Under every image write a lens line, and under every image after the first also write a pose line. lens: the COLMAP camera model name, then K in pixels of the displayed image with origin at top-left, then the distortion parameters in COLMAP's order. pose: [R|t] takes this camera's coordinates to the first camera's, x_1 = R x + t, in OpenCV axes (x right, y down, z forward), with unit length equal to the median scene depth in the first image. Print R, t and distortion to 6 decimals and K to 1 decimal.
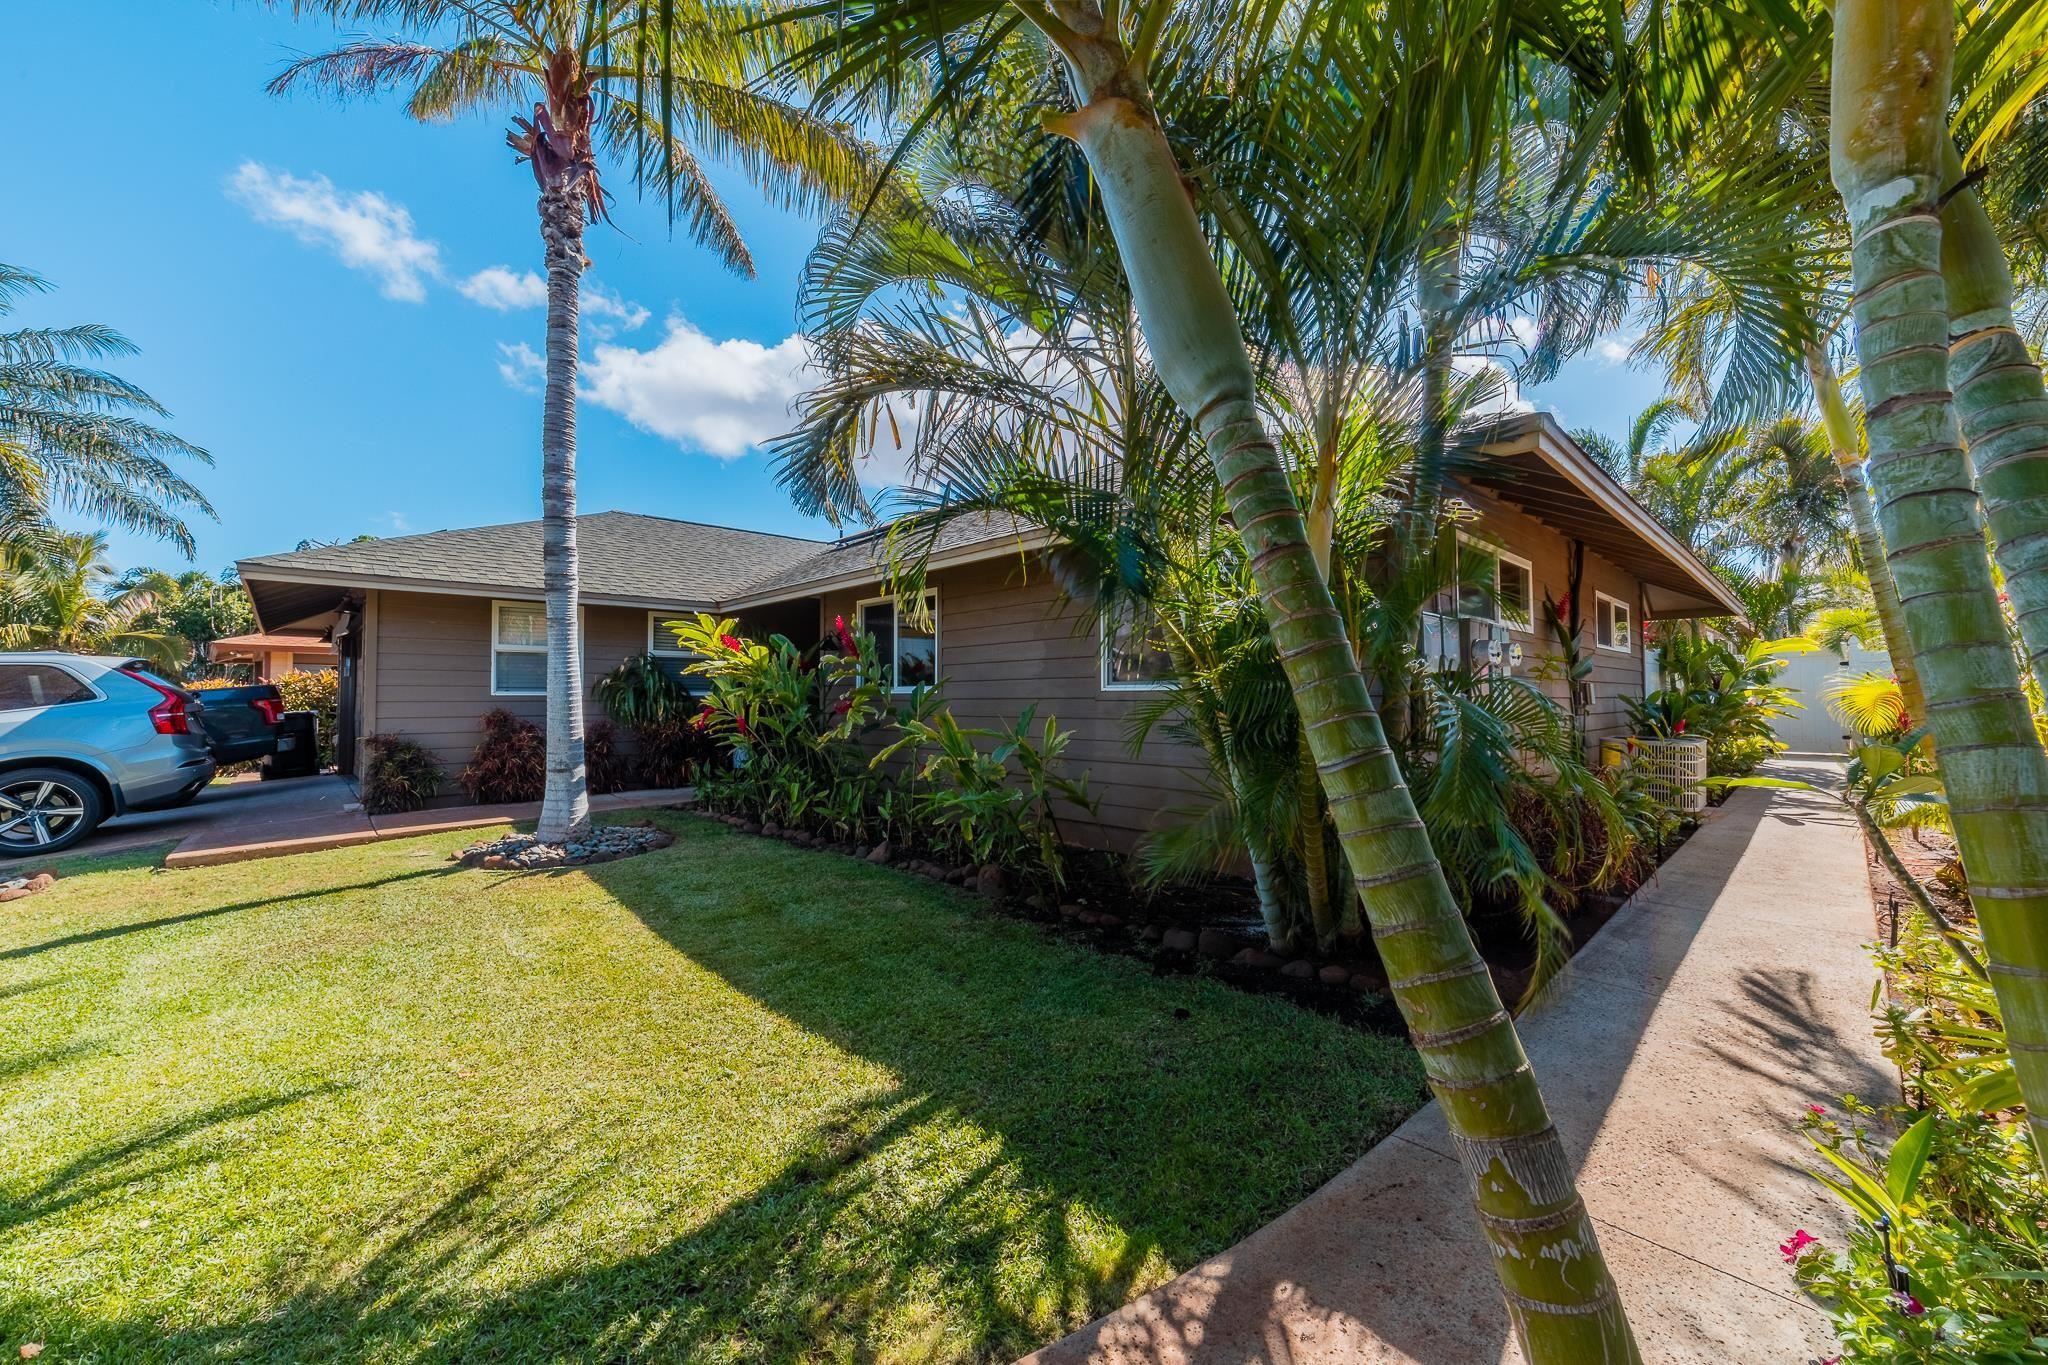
lens RADIAL K [[775.6, 0, 1032.7], [0, 775.6, 683.1], [0, 0, 1]] dist [0.002901, 0.000475]
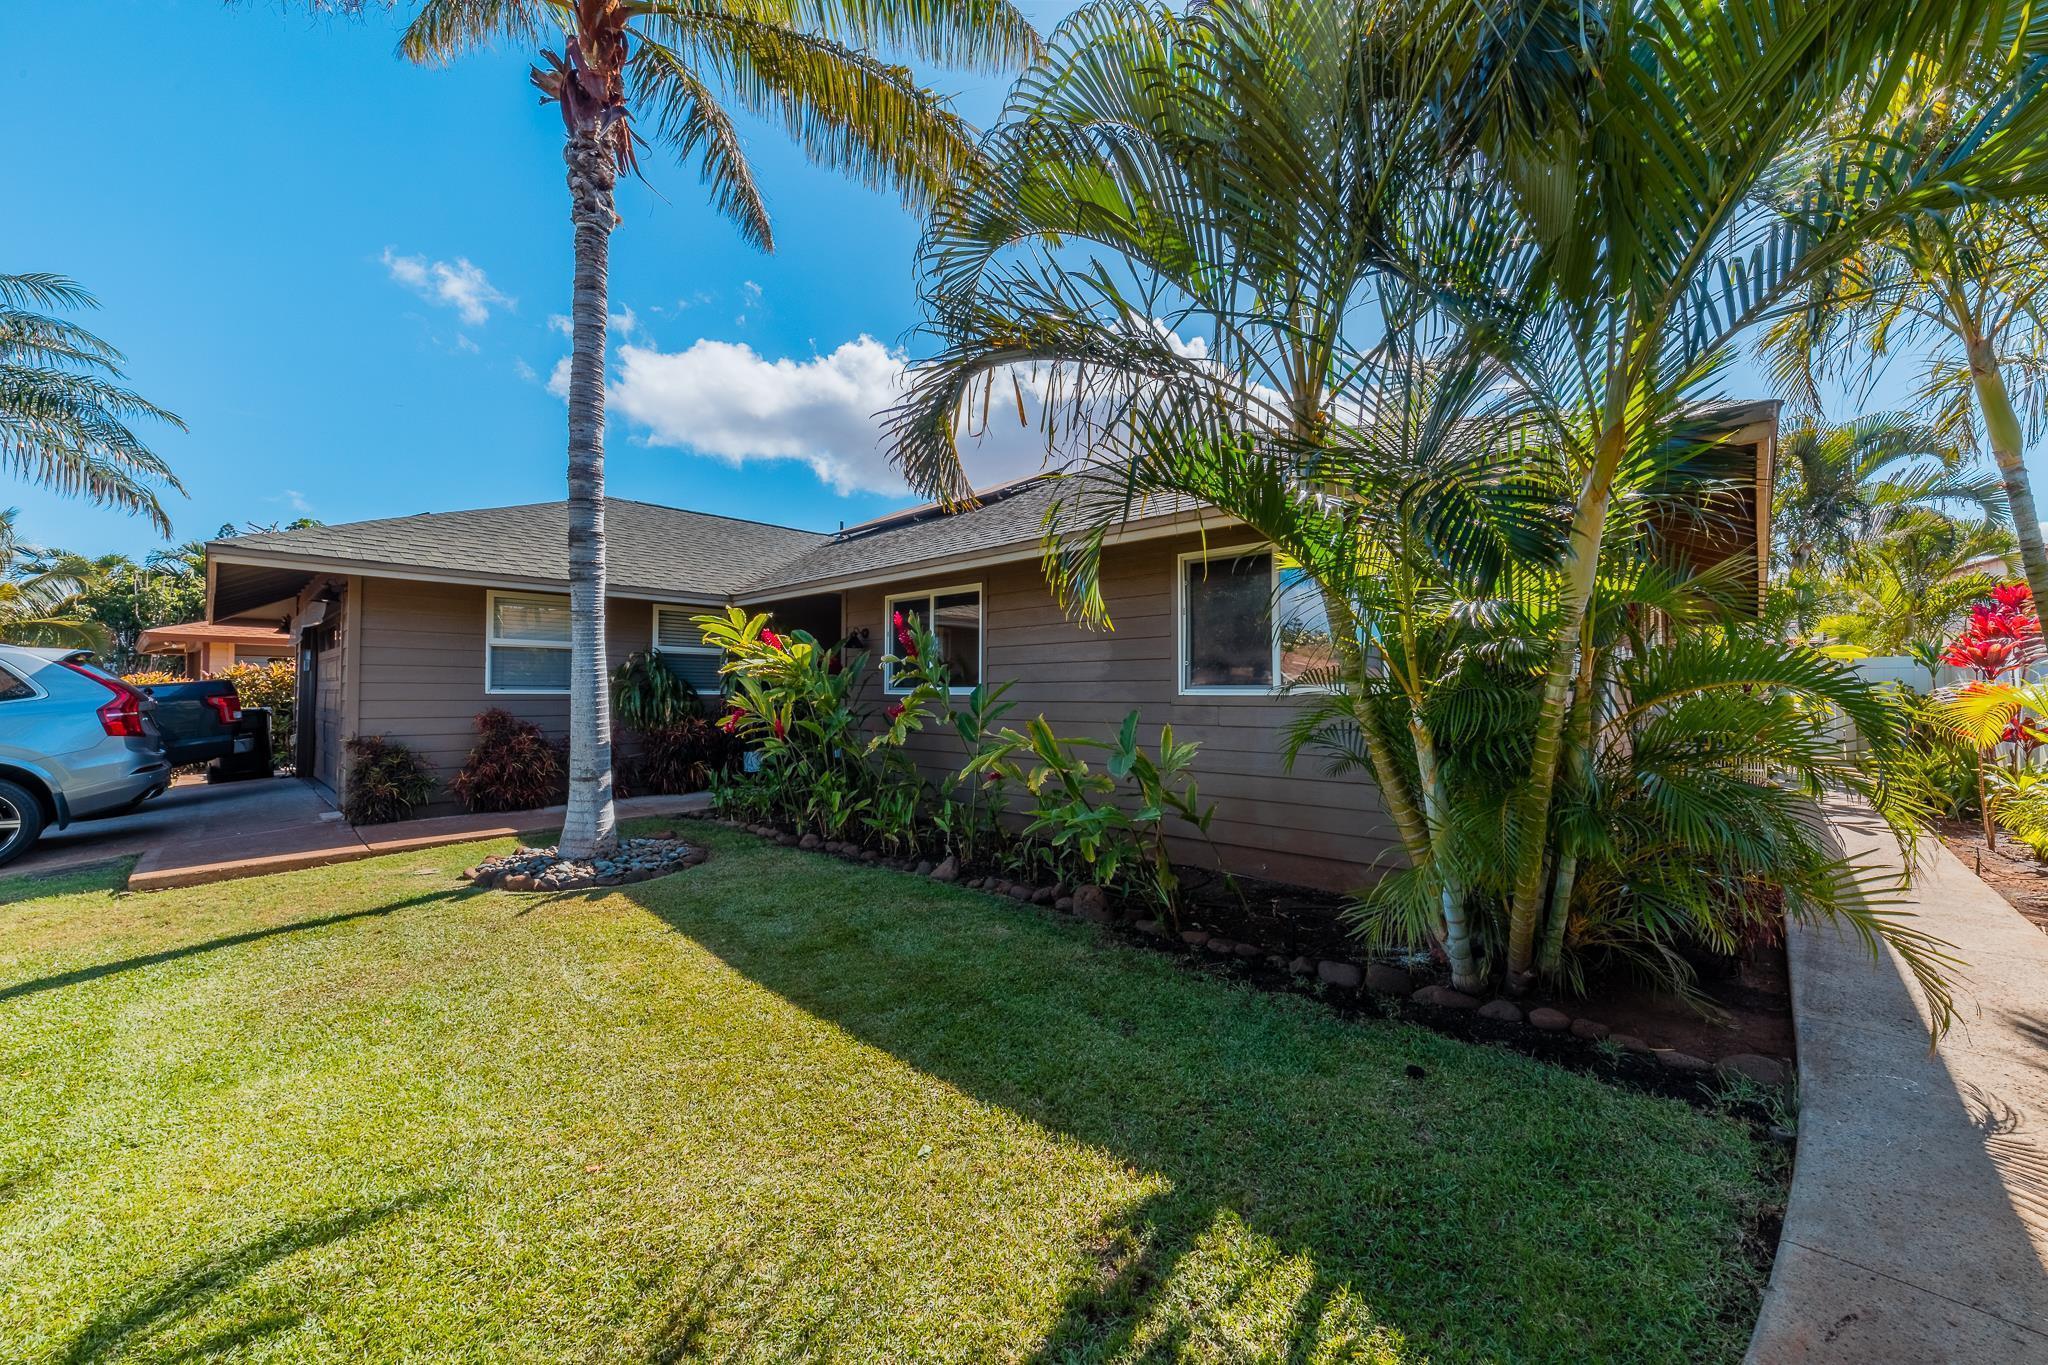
lens RADIAL K [[775.6, 0, 1032.7], [0, 775.6, 683.1], [0, 0, 1]] dist [0.002901, 0.000475]
pose [[0.998626, 0.007038, 0.051924, -0.133912], [-0.007248, 0.999966, 0.003845, -0.006625], [-0.051895, -0.004216, 0.998644, 0.067526]]
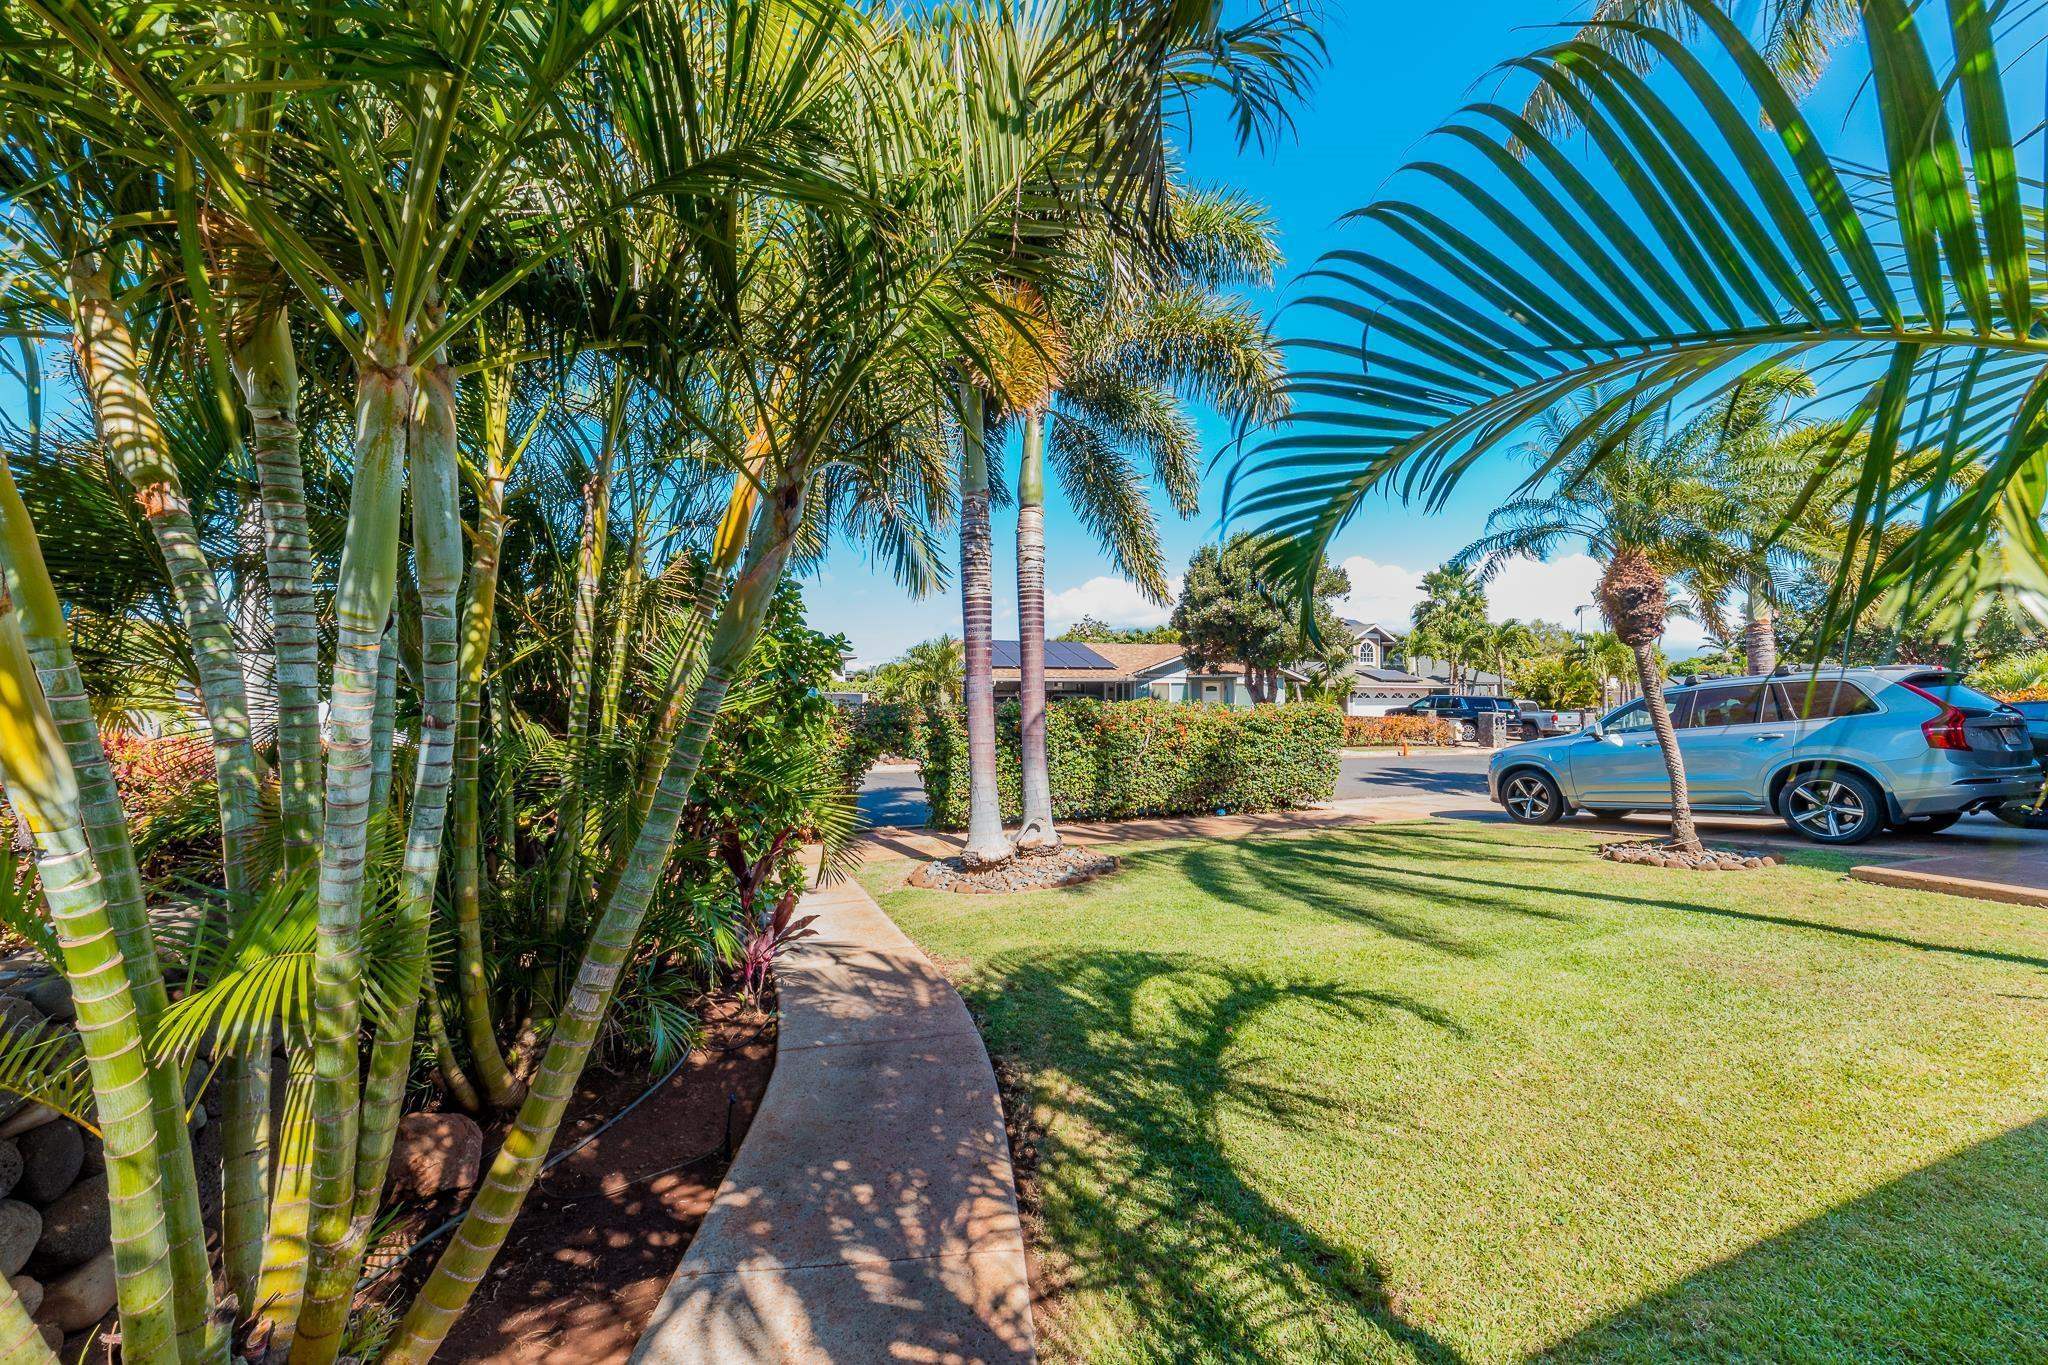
lens RADIAL K [[774.5, 0, 1032.4], [0, 774.5, 682.7], [0, 0, 1]] dist [0.003339, 0.000345]
pose [[-0.373701, -0.003652, -0.927542, 0.255561], [0.017980, 0.999776, -0.011181, -0.030841], [0.927375, -0.020855, -0.373551, 0.347997]]
